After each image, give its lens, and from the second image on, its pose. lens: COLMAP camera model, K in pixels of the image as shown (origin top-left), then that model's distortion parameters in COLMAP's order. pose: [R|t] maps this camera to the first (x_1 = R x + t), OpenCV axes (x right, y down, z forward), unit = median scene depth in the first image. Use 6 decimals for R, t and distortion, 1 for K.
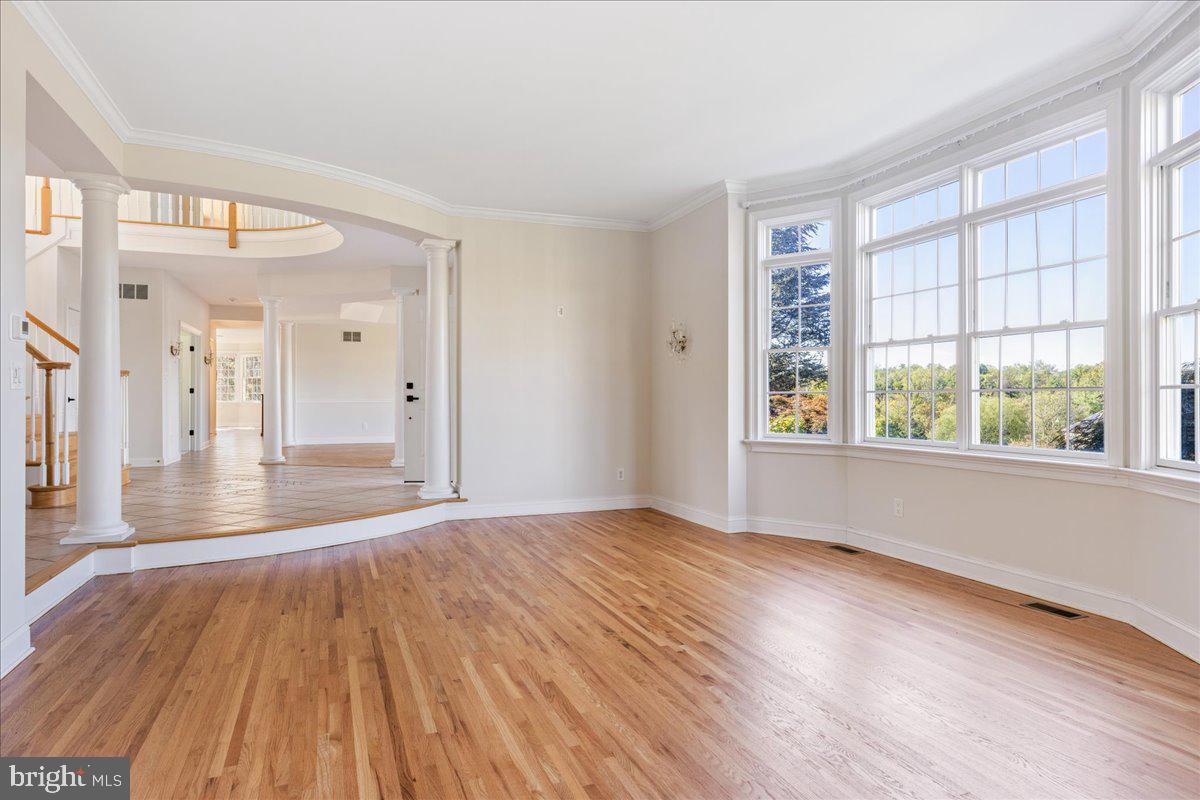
lens RADIAL K [[710.9, 0, 598.5], [0, 710.9, 393.7], [0, 0, 1]] dist [0.001402, 0.000747]
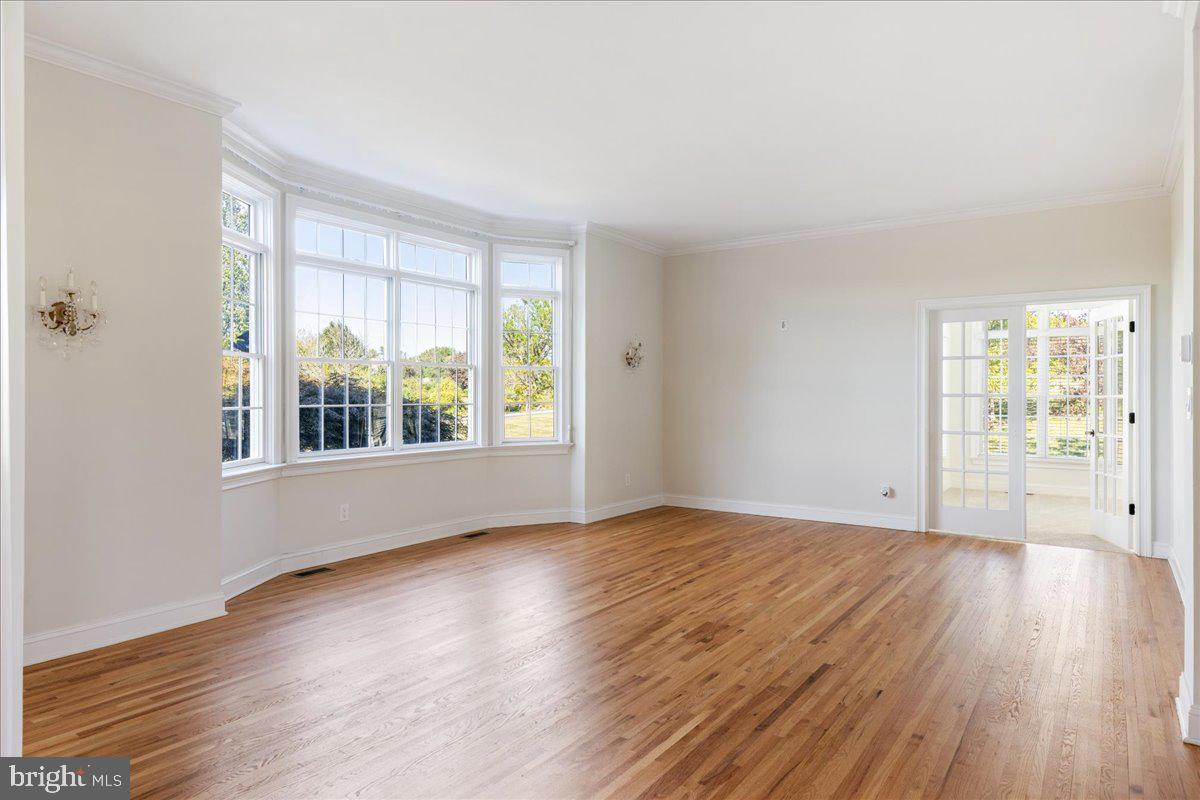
lens RADIAL K [[710.9, 0, 598.5], [0, 710.9, 393.7], [0, 0, 1]] dist [0.001402, 0.000747]
pose [[-0.552477, 0.002891, 0.833523, -0.443713], [-0.002662, 0.999983, -0.005232, -0.010552], [-0.833524, -0.005109, -0.552459, 0.808864]]
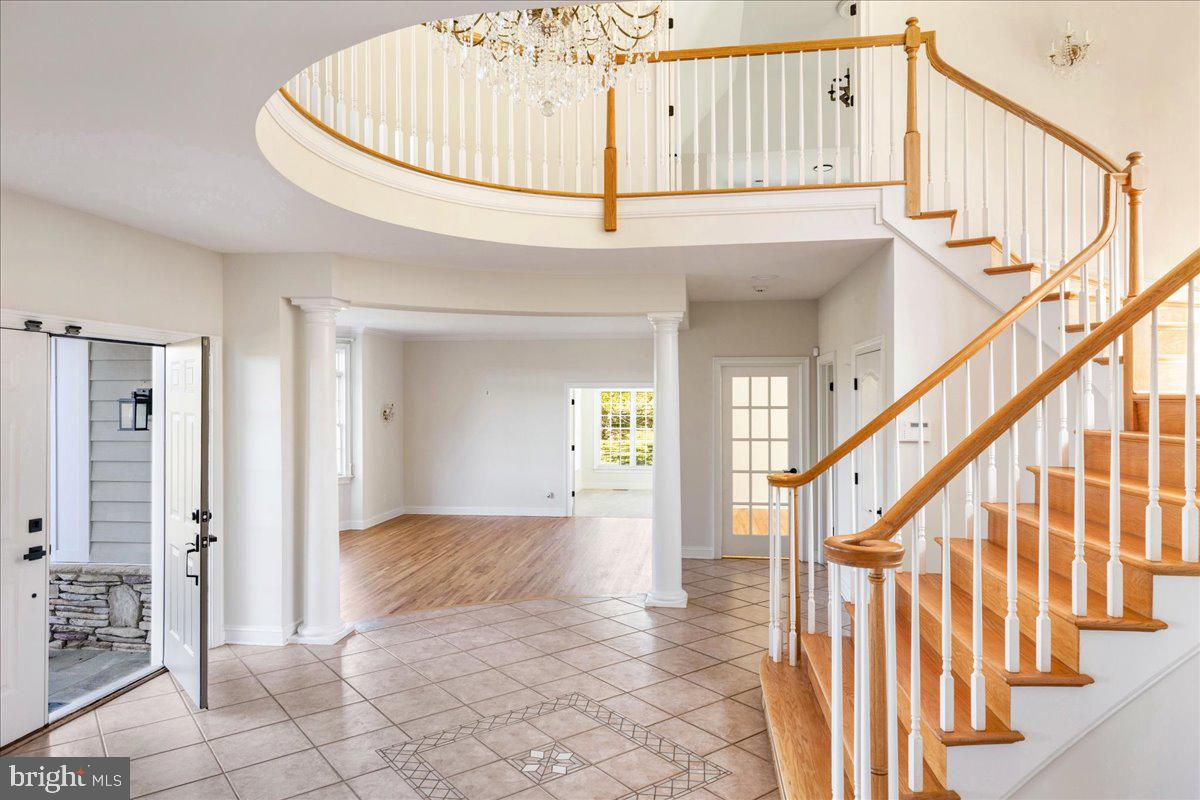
lens RADIAL K [[718.7, 0, 600.0], [0, 718.7, 400.0], [0, 0, 1]] dist [-0.032626, -0.000012]
pose [[-0.876848, 0.007192, 0.480715, -0.726067], [0.005676, 0.999973, -0.004606, -0.086905], [-0.480735, -0.001310, -0.876865, 1.298764]]
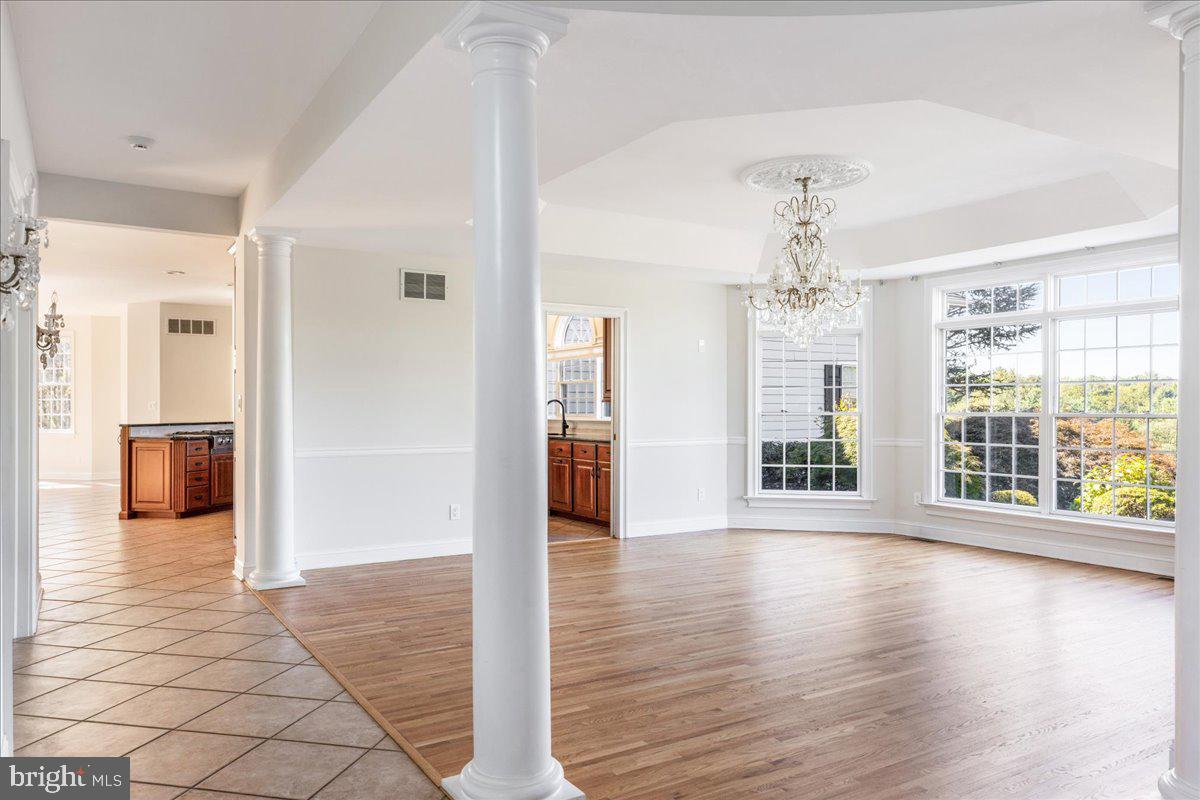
lens RADIAL K [[839.5, 0, 600.0], [0, 839.5, 400.0], [0, 0, 1]] dist [0.002352, 0.000951]
pose [[0.981802, 0.003588, 0.189873, -0.624677], [-0.002582, 0.999981, -0.005547, -0.026854], [-0.189889, 0.004955, 0.981793, 0.966327]]
